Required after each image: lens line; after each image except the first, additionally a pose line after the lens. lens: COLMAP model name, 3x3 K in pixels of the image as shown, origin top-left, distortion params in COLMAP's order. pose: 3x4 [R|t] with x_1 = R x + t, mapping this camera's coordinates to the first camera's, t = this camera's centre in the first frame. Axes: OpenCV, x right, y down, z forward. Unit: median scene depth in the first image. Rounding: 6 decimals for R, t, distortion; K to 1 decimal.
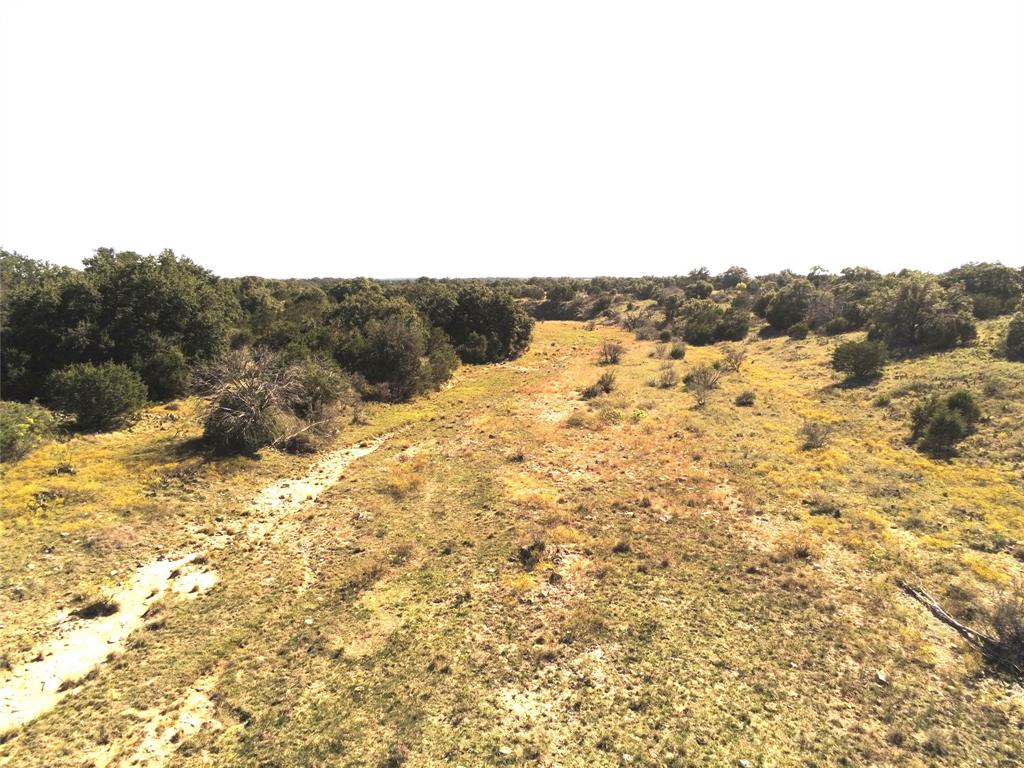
lens RADIAL K [[686.4, 0, 512.6], [0, 686.4, 384.5], [0, 0, 1]] dist [0.002559, -0.000874]
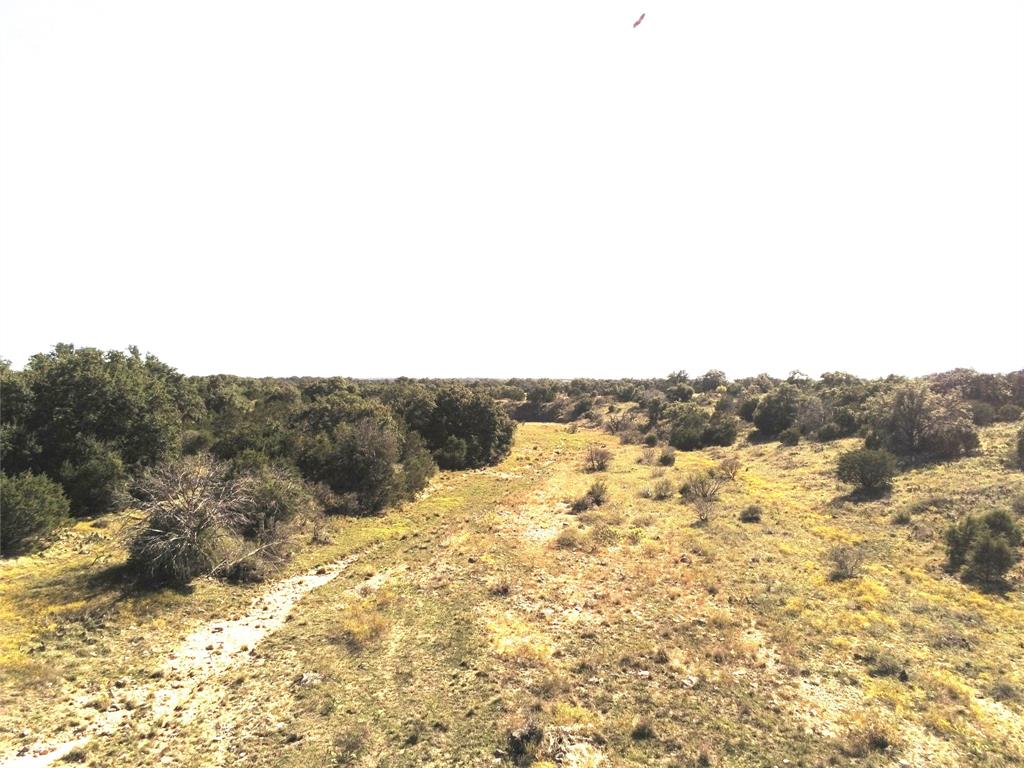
lens RADIAL K [[686.4, 0, 511.1], [0, 686.4, 383.4], [0, 0, 1]] dist [0.002559, -0.000874]
pose [[0.999547, 0.010093, 0.028340, -0.006892], [-0.005826, 0.989149, -0.146800, -0.017816], [-0.029514, 0.146568, 0.988760, 0.105162]]
